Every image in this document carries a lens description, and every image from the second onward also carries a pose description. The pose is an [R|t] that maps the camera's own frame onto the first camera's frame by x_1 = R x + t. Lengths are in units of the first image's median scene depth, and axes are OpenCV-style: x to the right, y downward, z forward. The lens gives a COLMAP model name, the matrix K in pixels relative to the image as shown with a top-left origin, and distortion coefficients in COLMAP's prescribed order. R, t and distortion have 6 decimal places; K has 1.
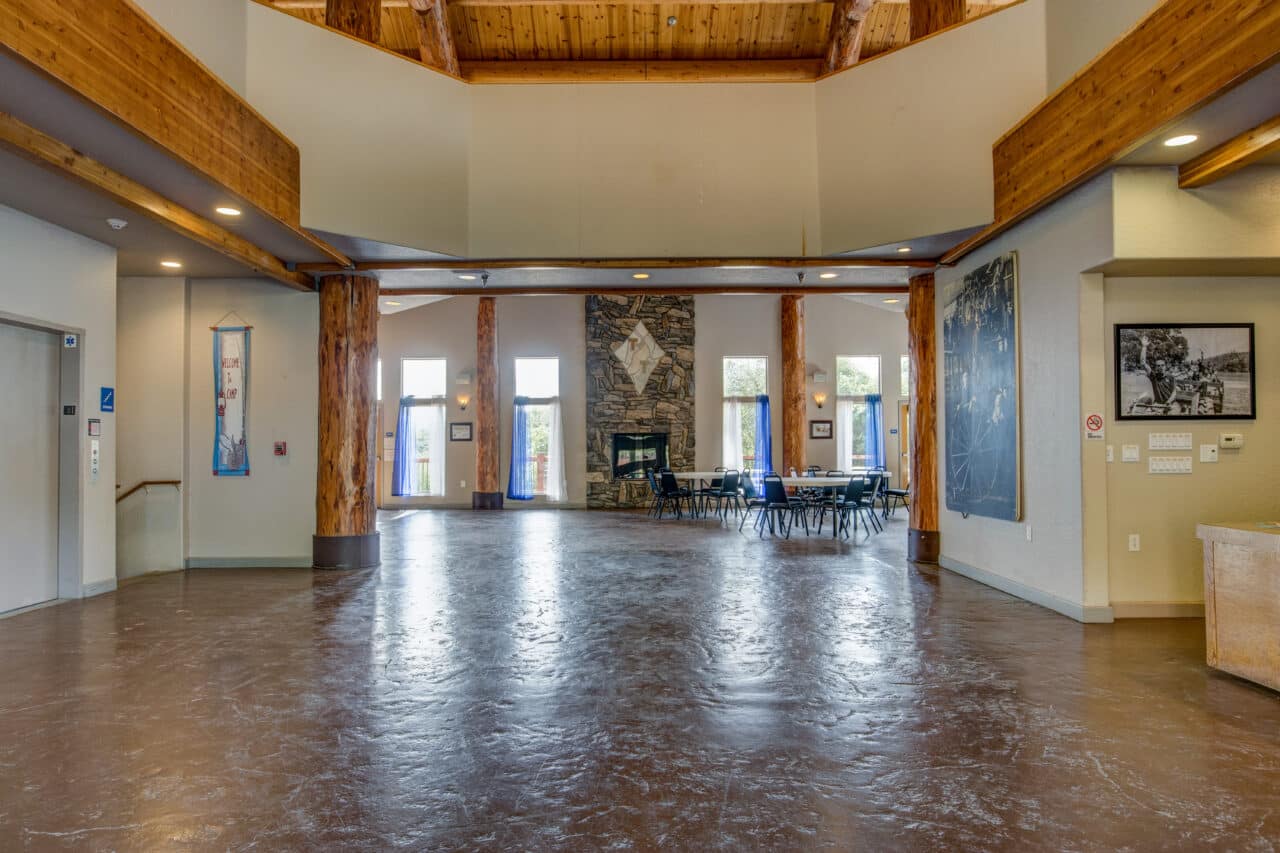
lens RADIAL K [[763.6, 0, 637.1], [0, 763.6, 432.0], [0, 0, 1]] dist [-0.013382, -0.001085]
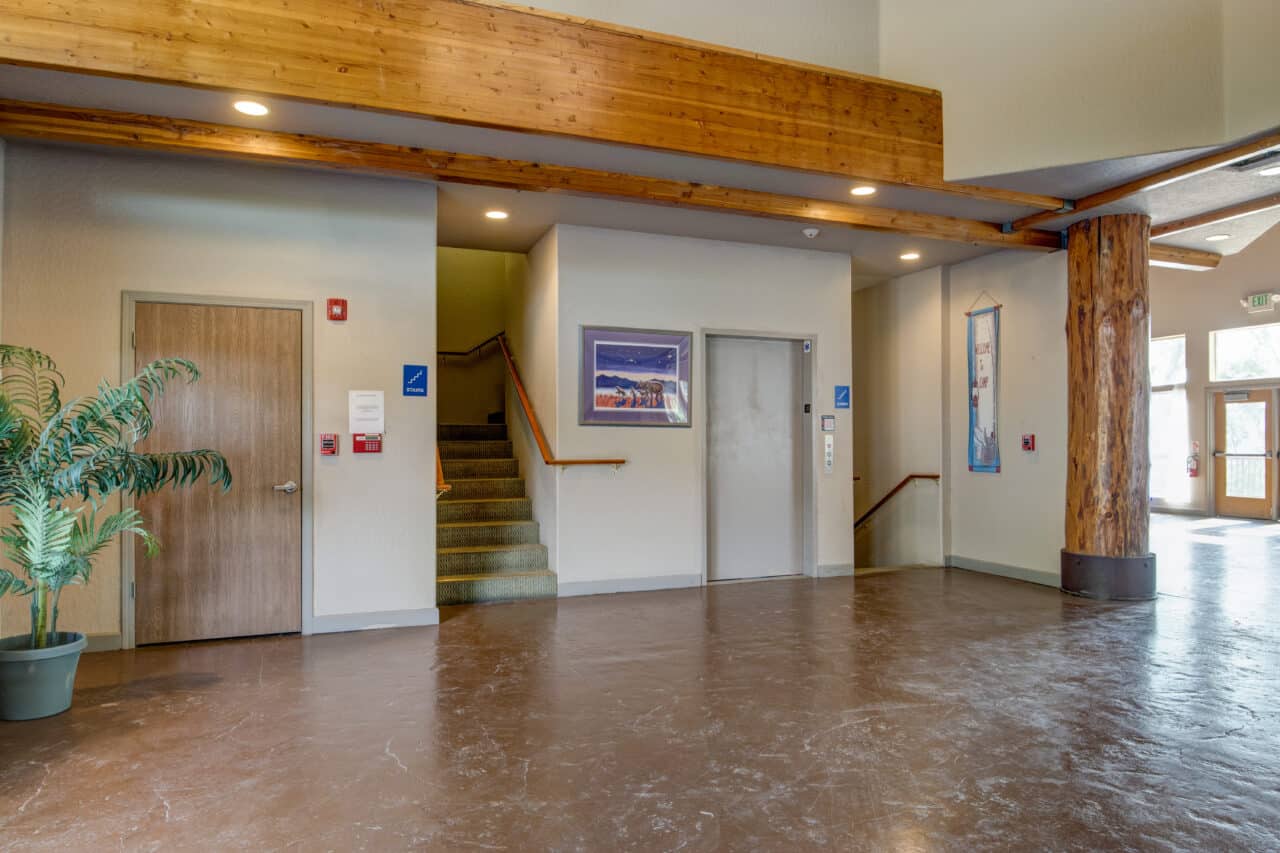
lens RADIAL K [[763.6, 0, 640.2], [0, 763.6, 434.0], [0, 0, 1]] dist [-0.013382, -0.001085]
pose [[0.354141, -0.007563, -0.935162, 0.178076], [0.020699, 0.999786, -0.000247, 0.003541], [0.934963, -0.019269, 0.354221, 0.294693]]
